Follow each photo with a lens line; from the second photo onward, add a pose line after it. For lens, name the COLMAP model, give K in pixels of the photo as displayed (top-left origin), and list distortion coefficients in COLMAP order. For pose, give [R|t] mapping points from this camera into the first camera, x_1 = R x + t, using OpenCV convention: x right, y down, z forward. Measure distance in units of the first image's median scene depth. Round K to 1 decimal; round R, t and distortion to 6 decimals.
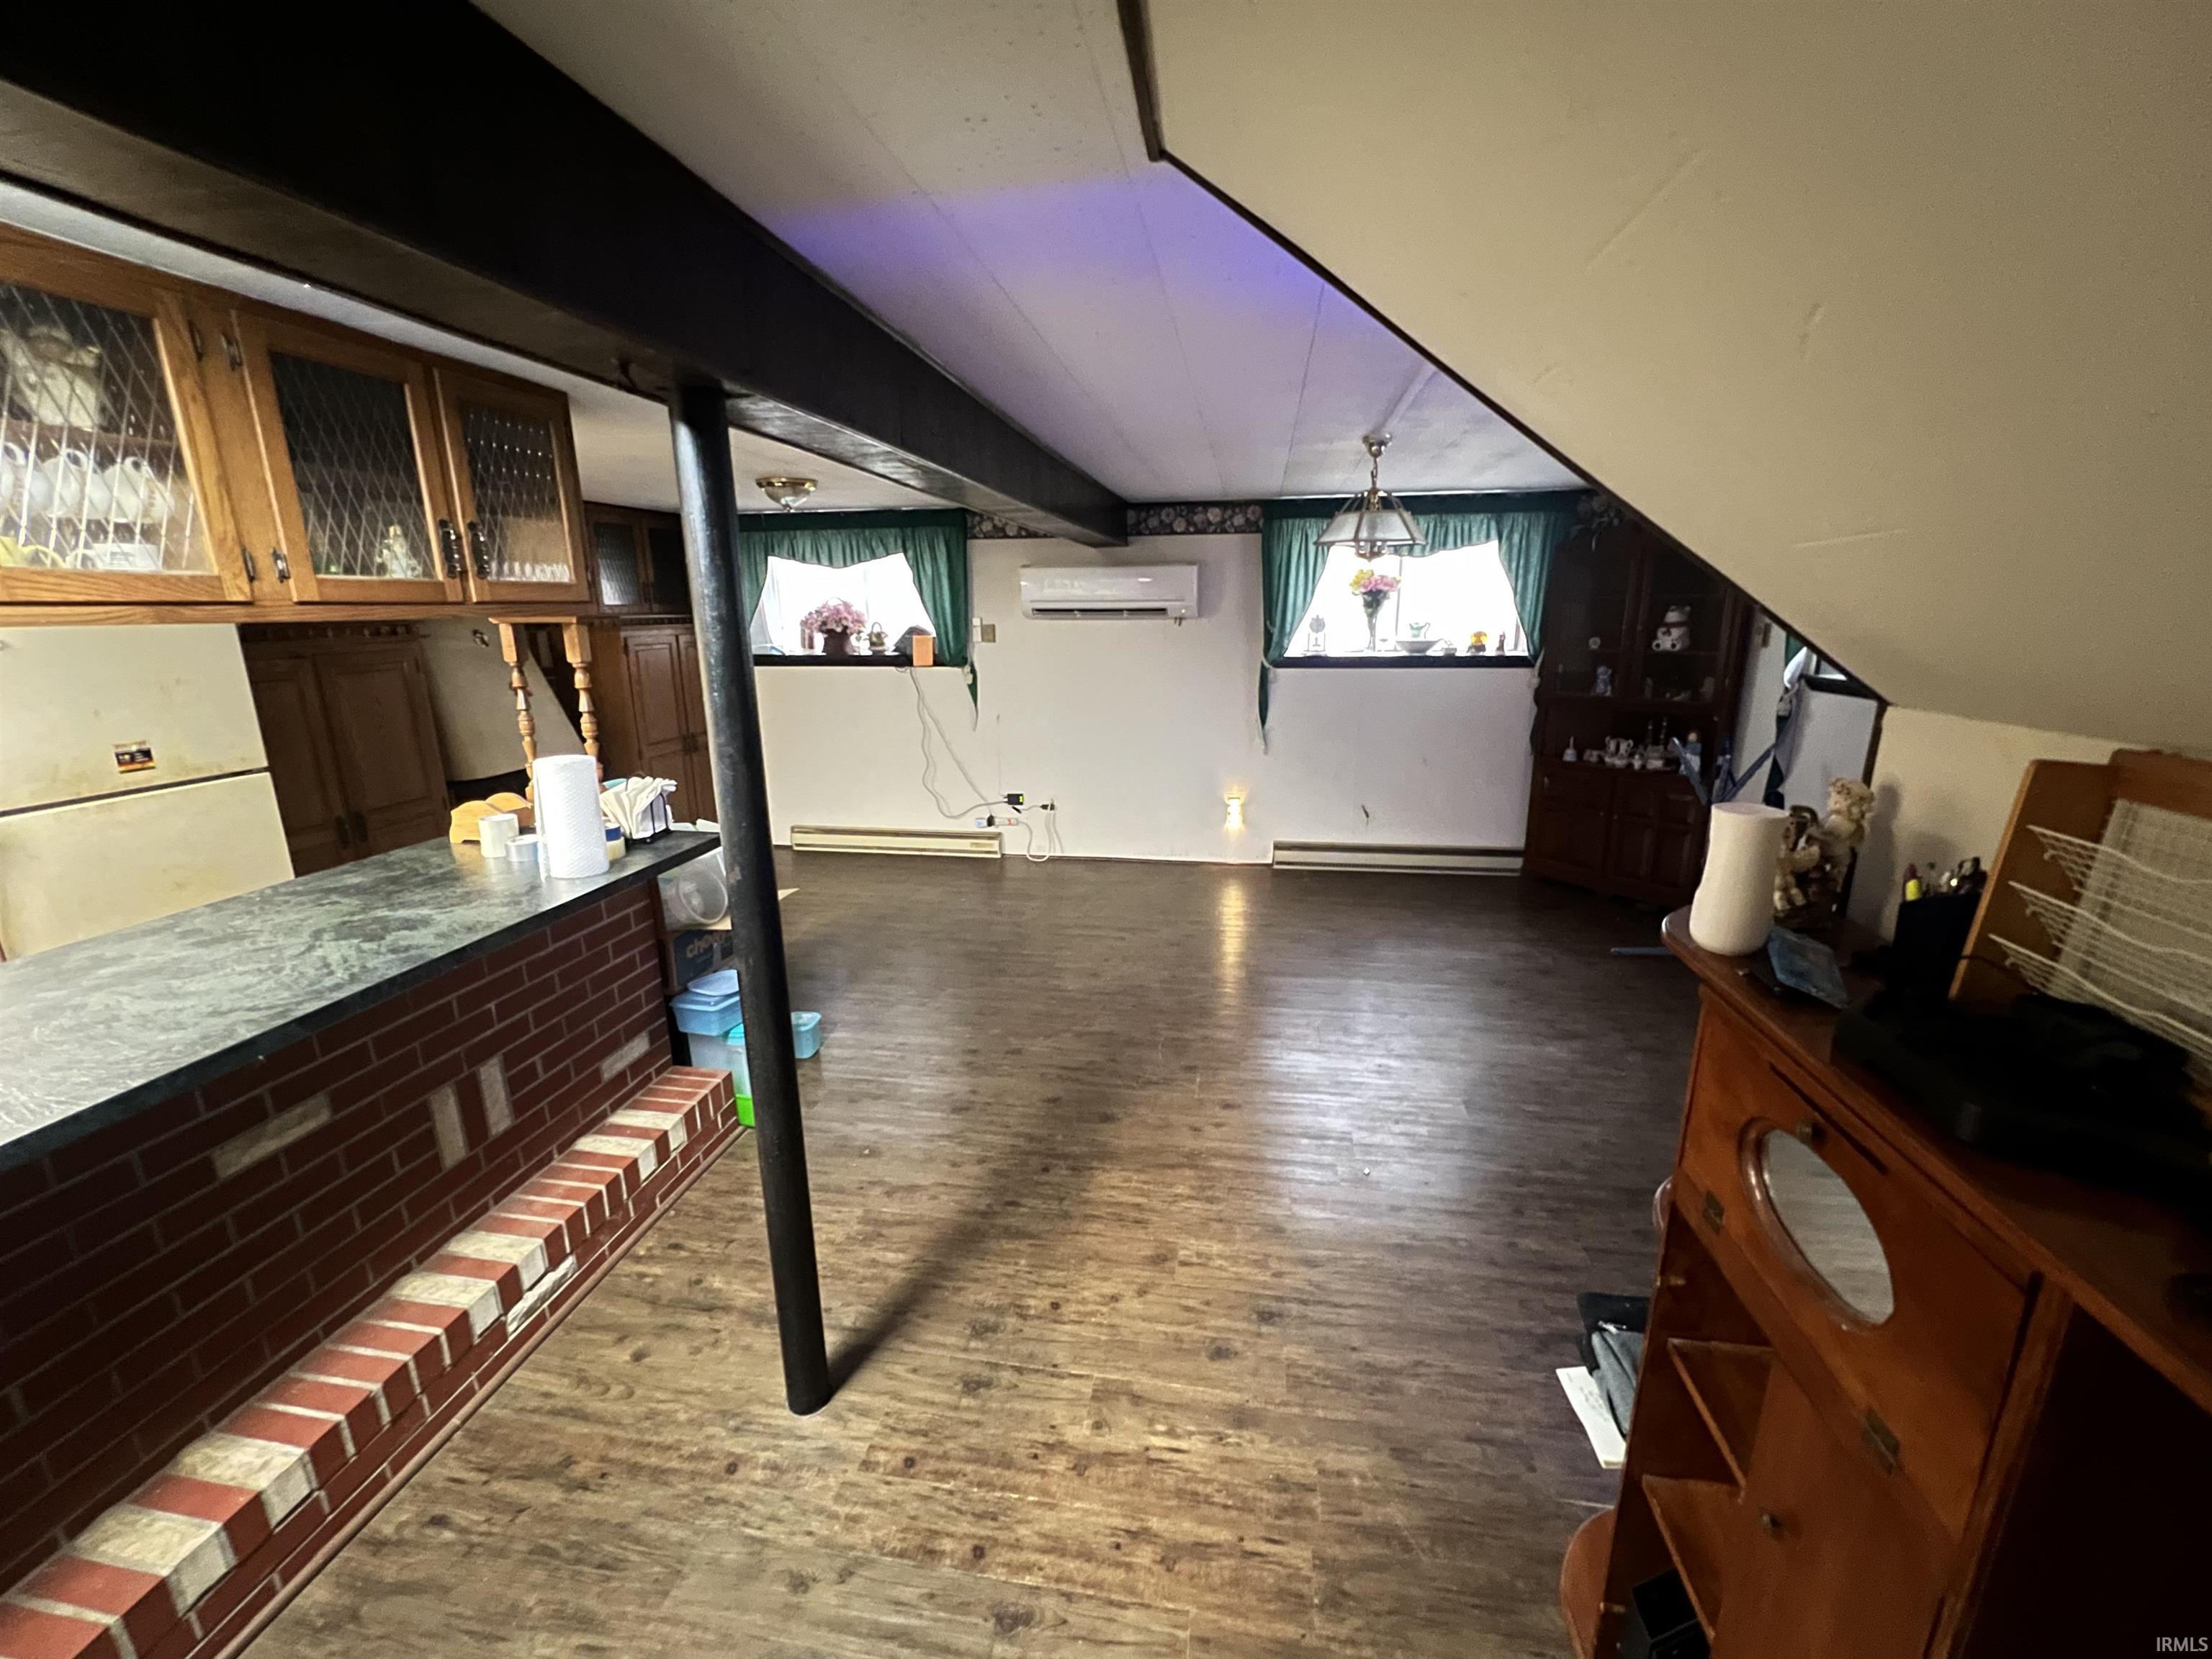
lens RADIAL K [[894.5, 0, 1105.9], [0, 894.5, 825.9], [0, 0, 1]] dist [0.000208, 0.000743]
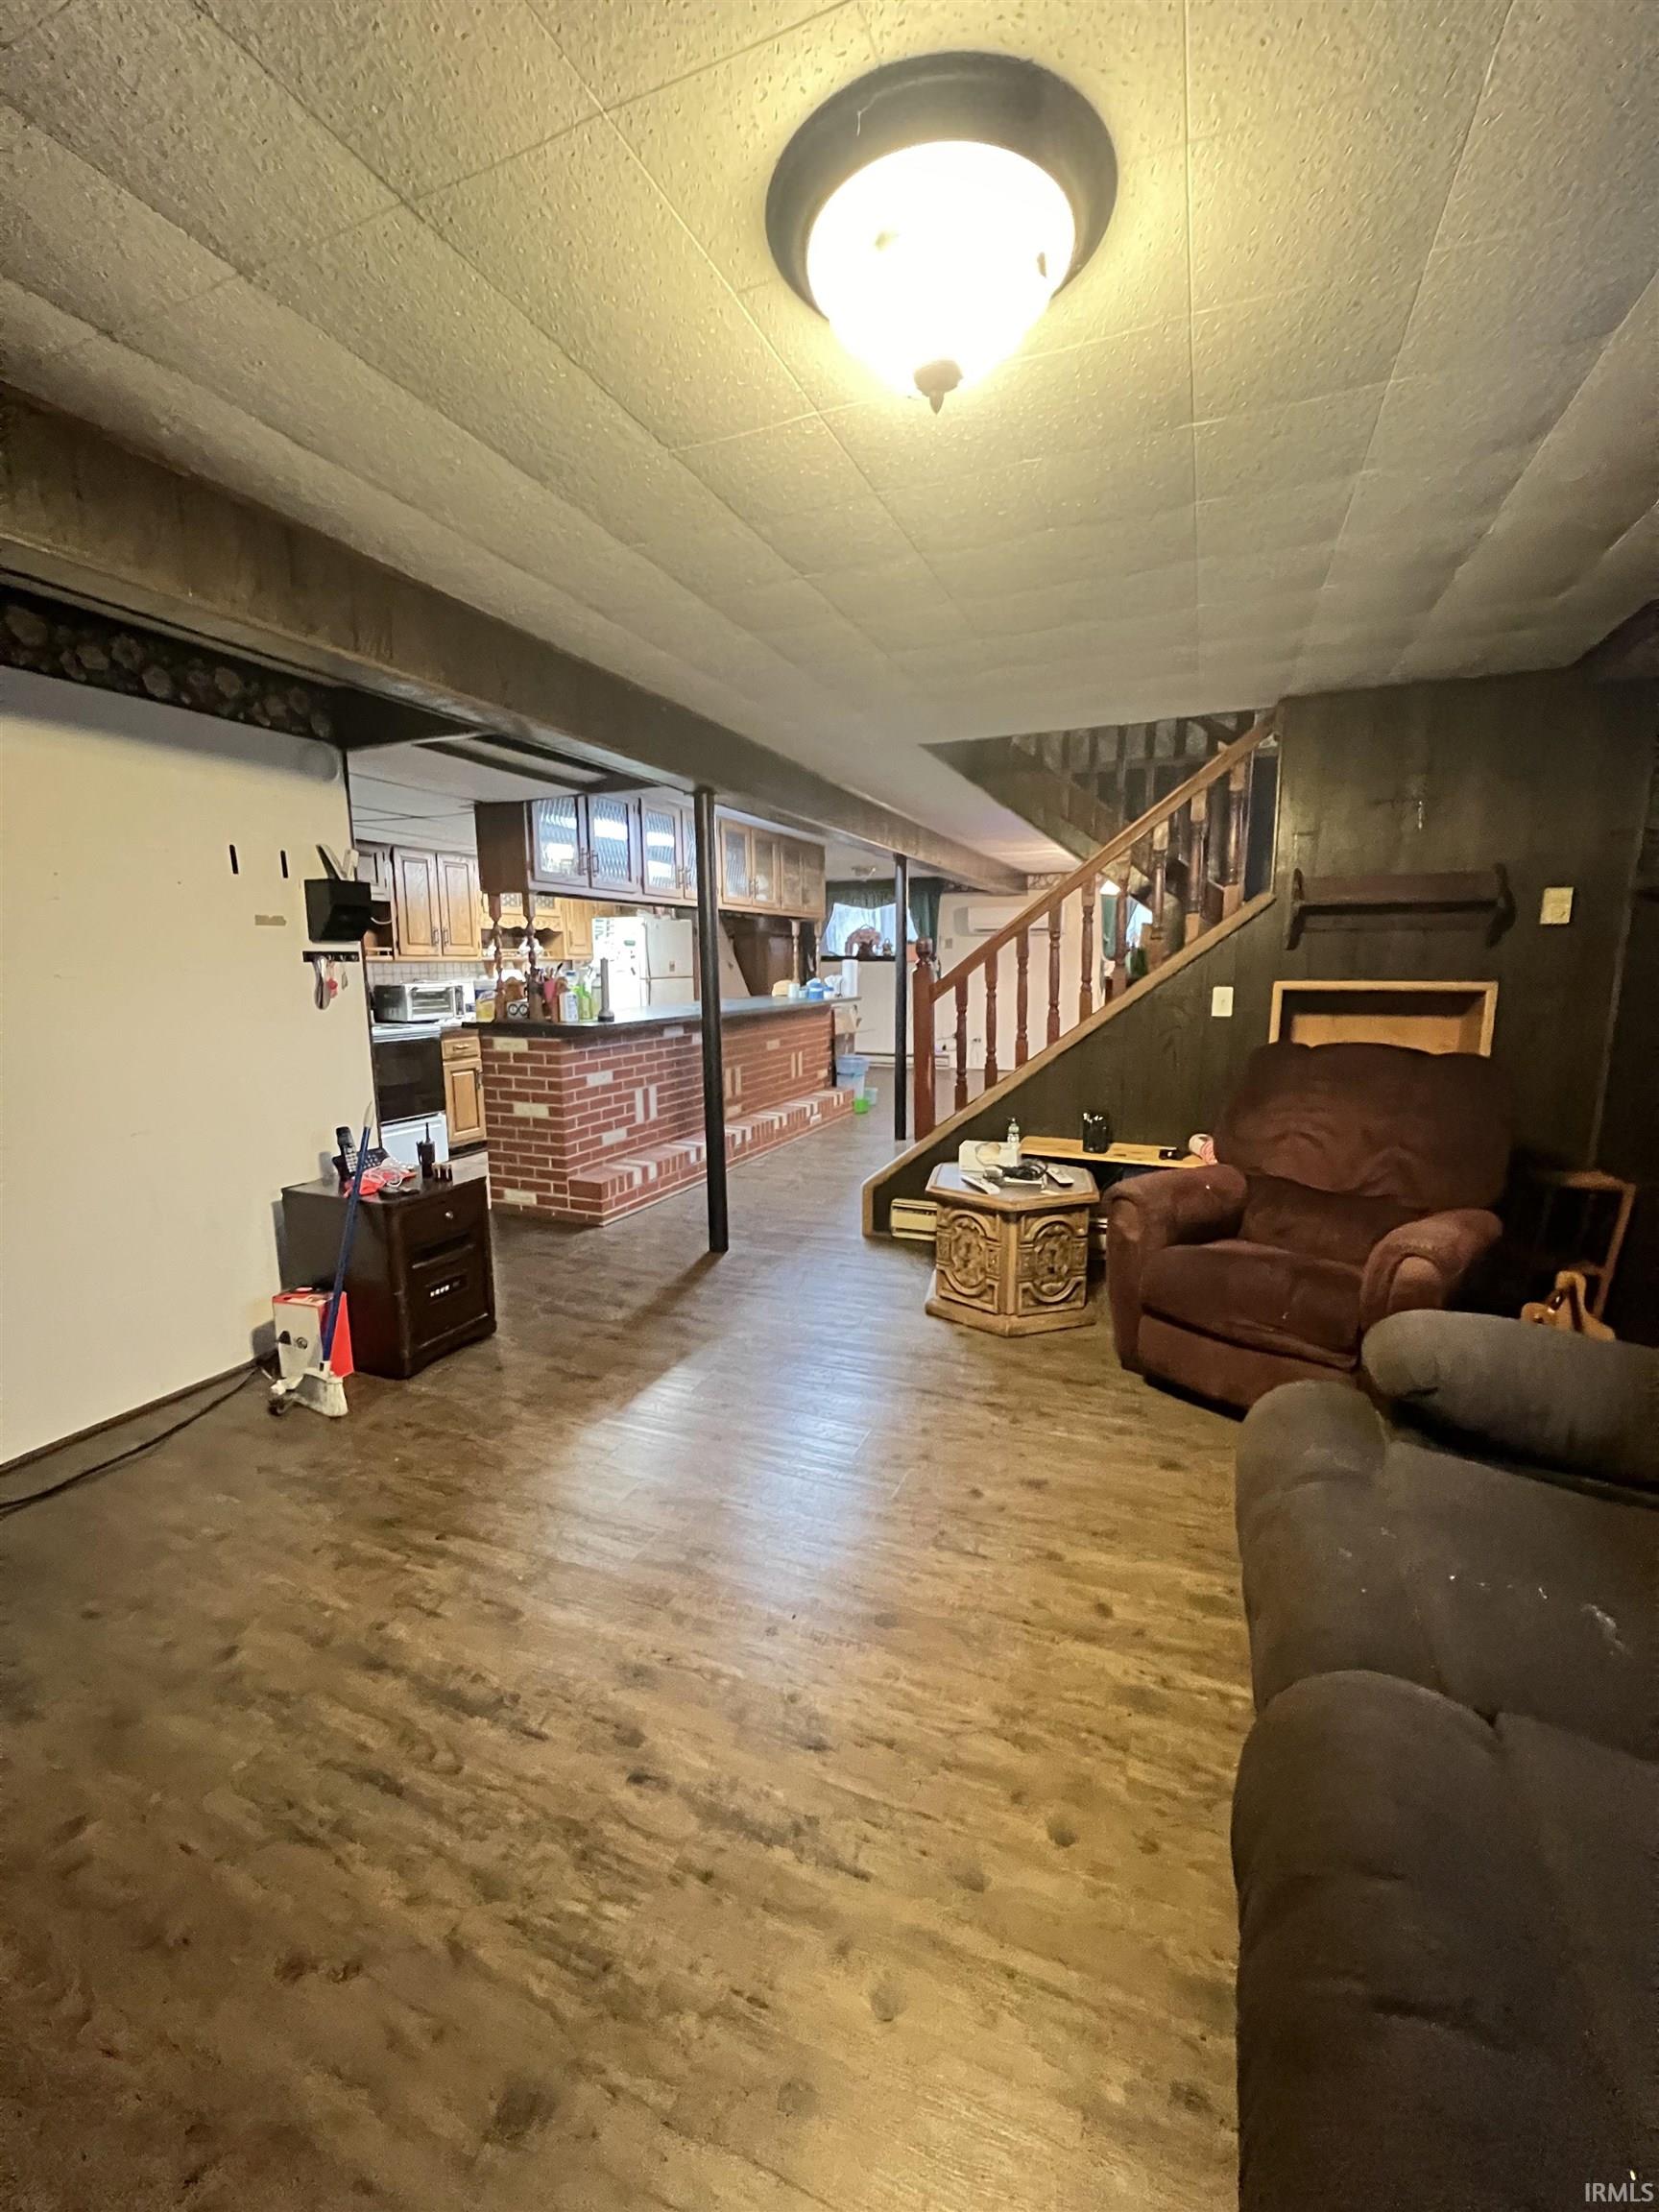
lens RADIAL K [[882.8, 0, 835.8], [0, 882.8, 1107.9], [0, 0, 1]] dist [-0.001492, -0.000179]
pose [[0.974939, 0.042047, -0.218462, 0.104827], [-0.058140, 0.996006, -0.067762, 0.518289], [0.214740, 0.078765, 0.973490, -1.580256]]
